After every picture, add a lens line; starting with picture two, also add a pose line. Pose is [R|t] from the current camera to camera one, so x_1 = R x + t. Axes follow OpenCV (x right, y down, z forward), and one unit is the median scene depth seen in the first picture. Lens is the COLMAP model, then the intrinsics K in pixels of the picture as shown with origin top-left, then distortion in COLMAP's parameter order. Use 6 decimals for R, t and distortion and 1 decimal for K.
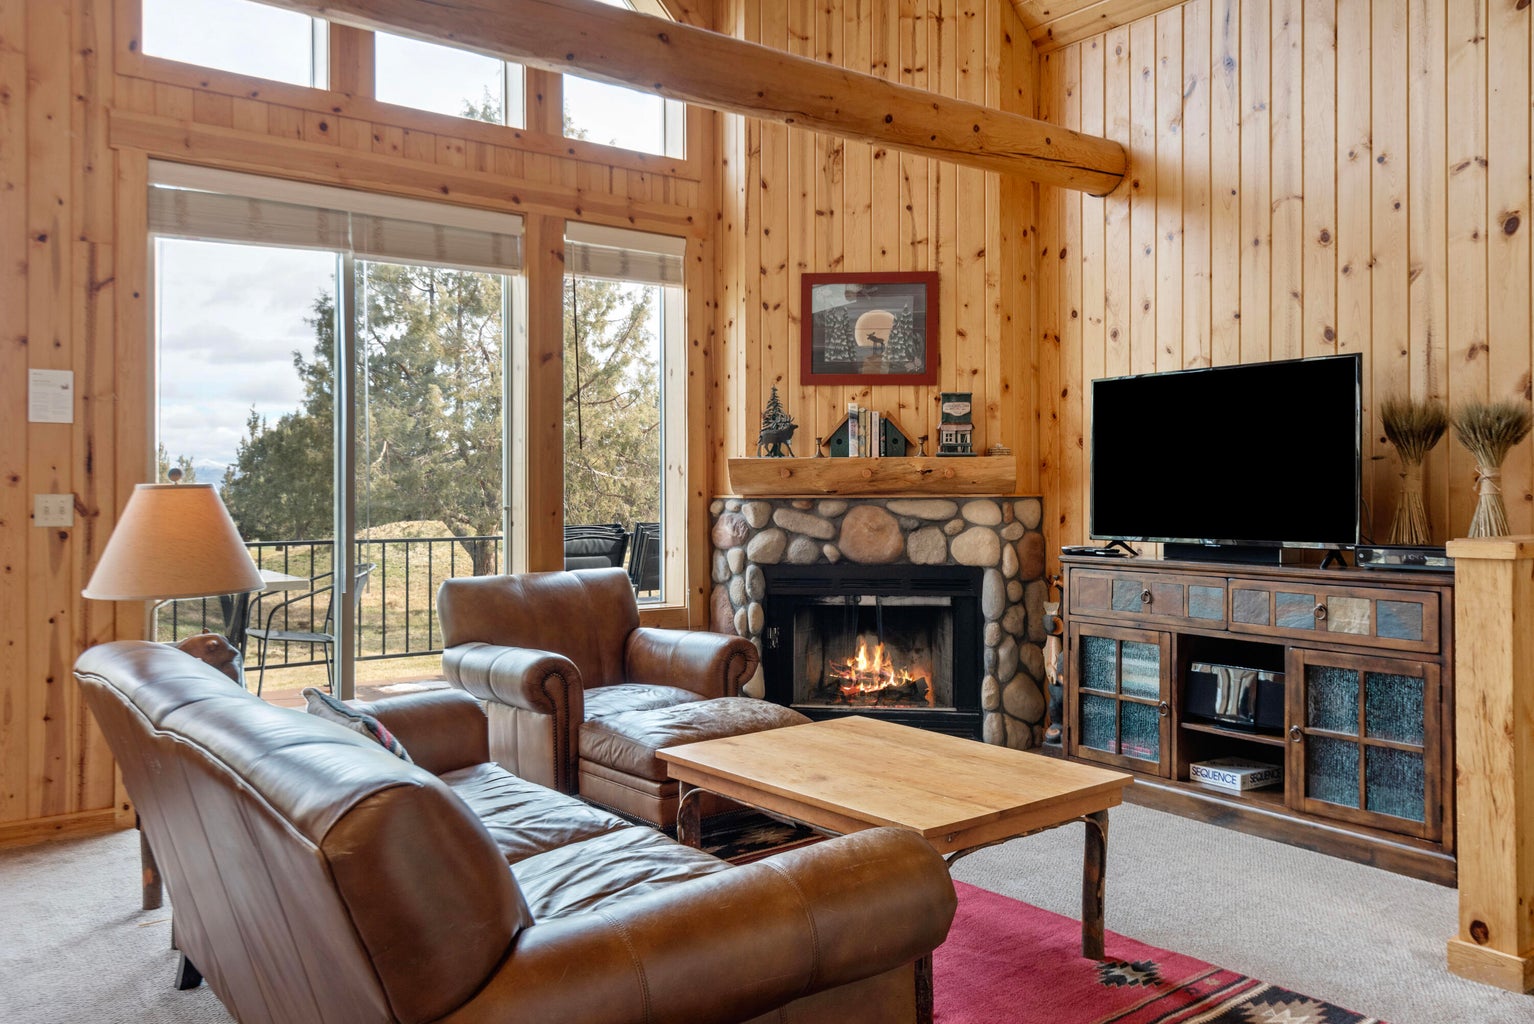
lens RADIAL K [[1169.1, 0, 767.8], [0, 1169.1, 480.3], [0, 0, 1]] dist [0.033717, -0.010373]
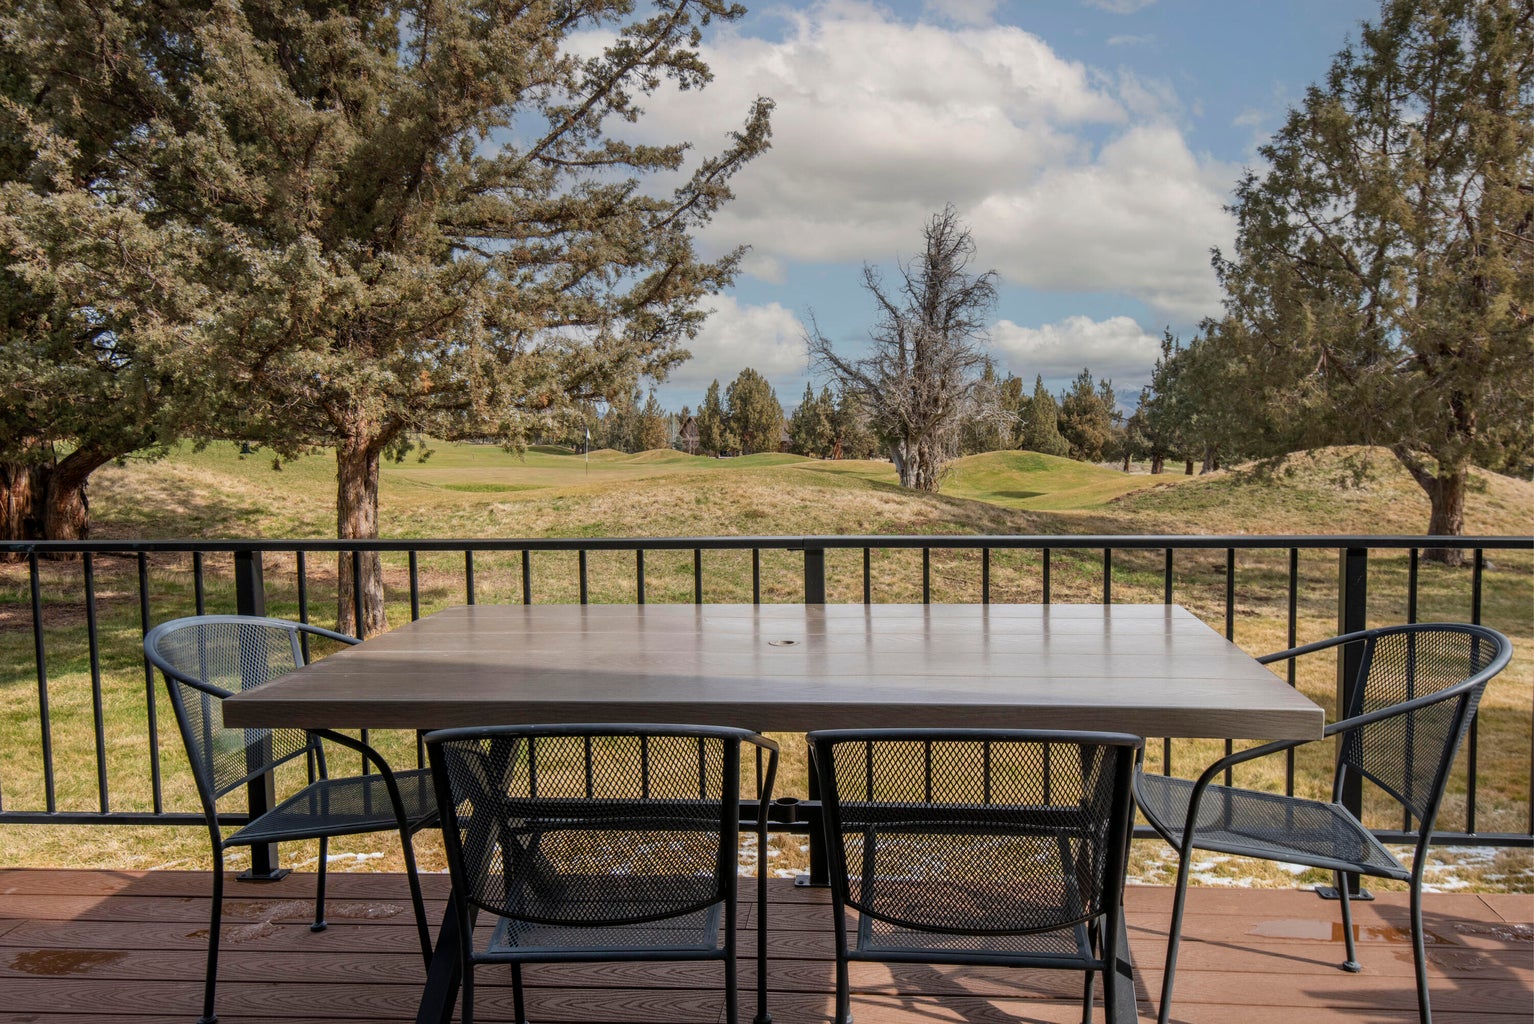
lens RADIAL K [[1141.9, 0, 771.7], [0, 1141.9, 504.3], [0, 0, 1]] dist [-0.050365, -0.000653]
pose [[0.734267, 0.044548, -0.677398, -0.370035], [0.017065, 0.996318, 0.084018, 0.008613], [0.678647, -0.073252, 0.730803, 0.849725]]
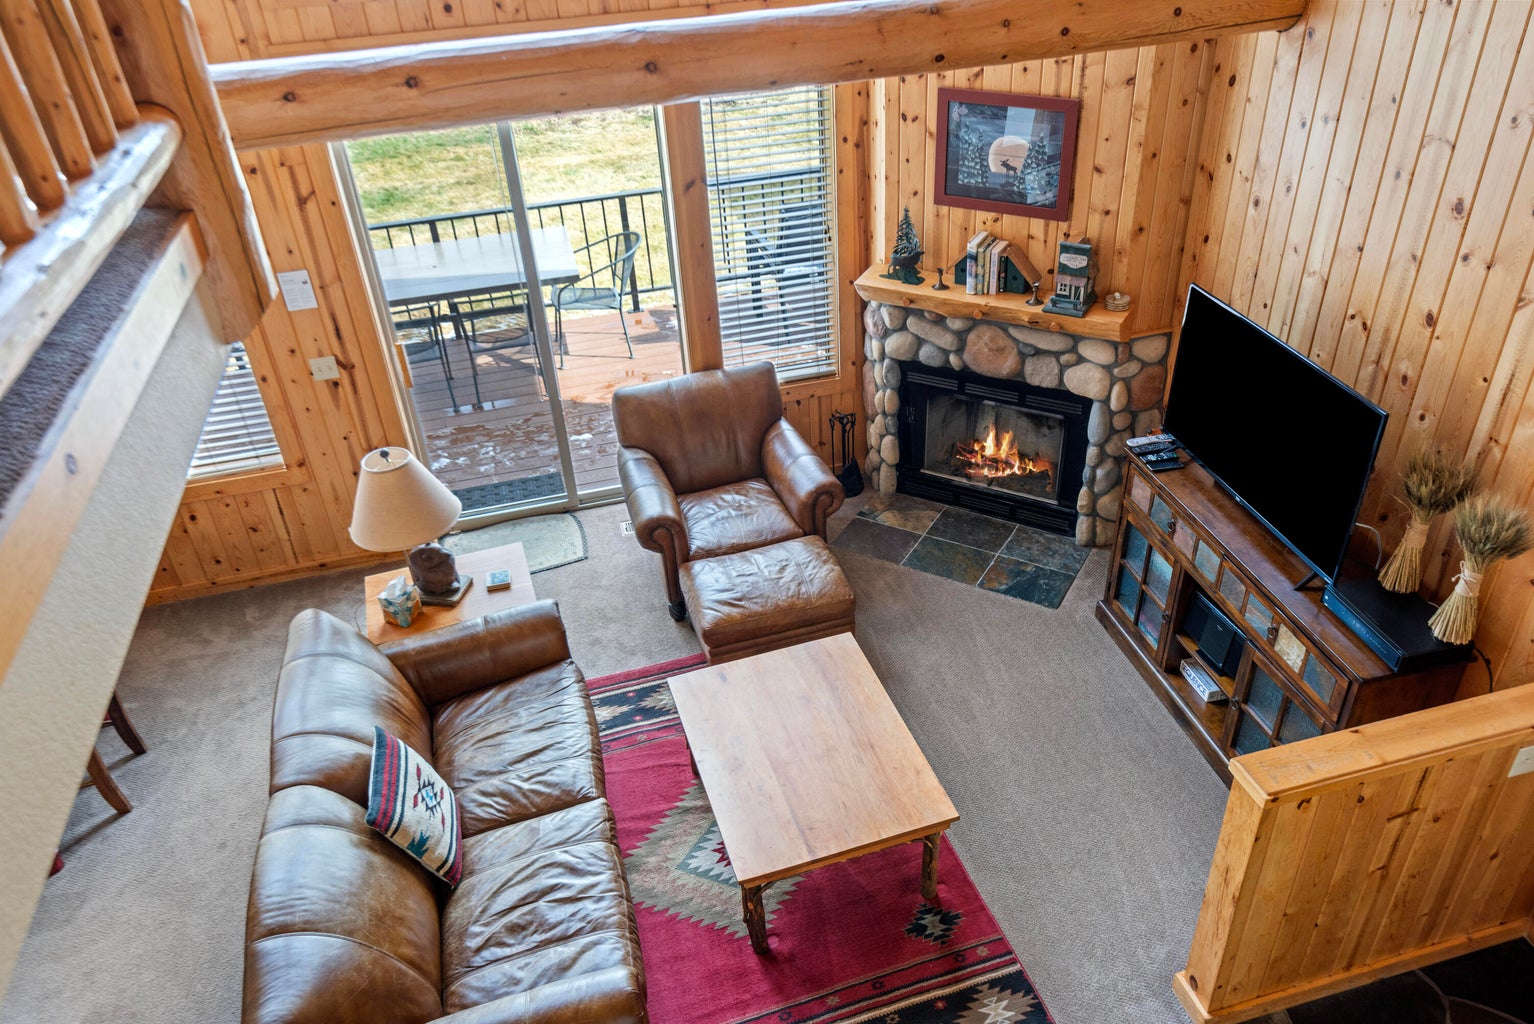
lens RADIAL K [[1085.2, 0, 776.9], [0, 1085.2, 511.8], [0, 0, 1]] dist [0.027997, -0.005656]
pose [[0.930122, 0.161056, -0.330051, 0.257175], [0.053678, 0.829438, 0.556014, -0.395168], [0.363306, -0.534878, 0.762833, 0.098831]]
